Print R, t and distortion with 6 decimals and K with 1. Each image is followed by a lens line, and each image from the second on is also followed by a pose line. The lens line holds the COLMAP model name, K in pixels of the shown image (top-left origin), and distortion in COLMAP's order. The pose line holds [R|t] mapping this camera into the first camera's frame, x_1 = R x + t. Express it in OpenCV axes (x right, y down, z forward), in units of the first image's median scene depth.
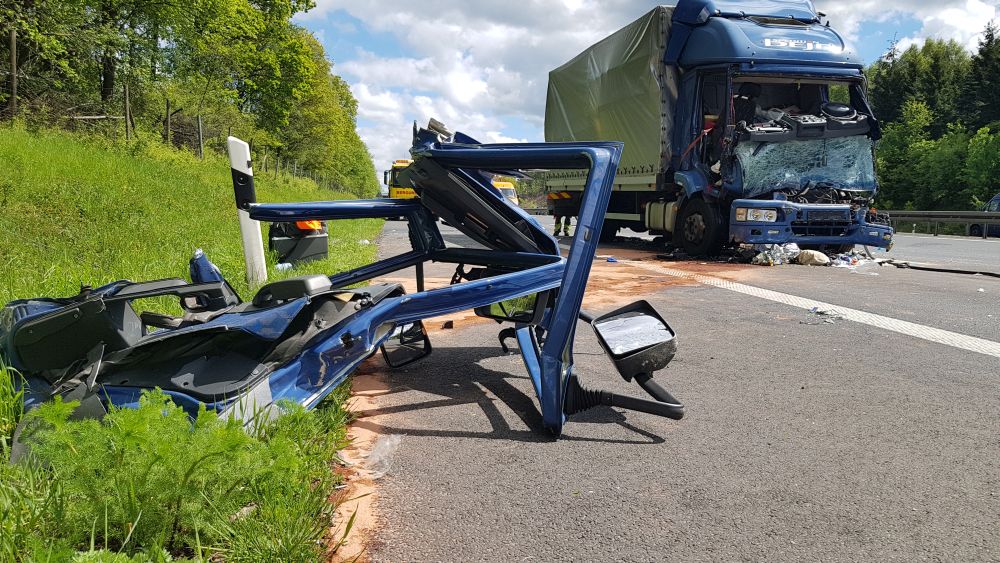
lens RADIAL K [[747.2, 0, 503.1], [0, 747.2, 302.8], [0, 0, 1]] dist [0.027771, -0.061956]
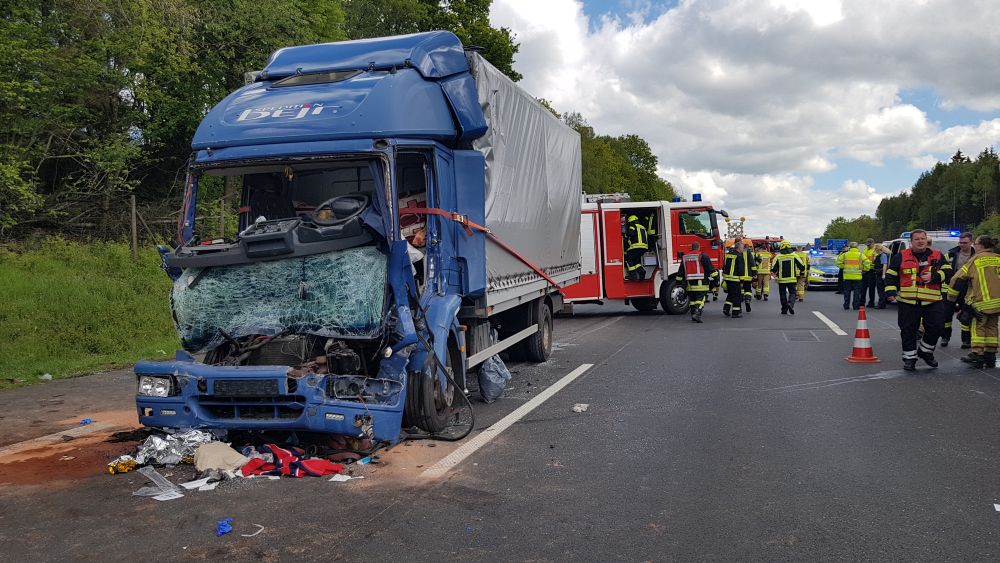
lens RADIAL K [[747.2, 0, 496.8], [0, 747.2, 300.0], [0, 0, 1]] dist [0.027771, -0.061956]
pose [[0.897420, -0.011454, -0.441029, 0.874273], [-0.020368, 0.997521, -0.067352, -0.148975], [0.440707, 0.069426, 0.894962, 0.534764]]
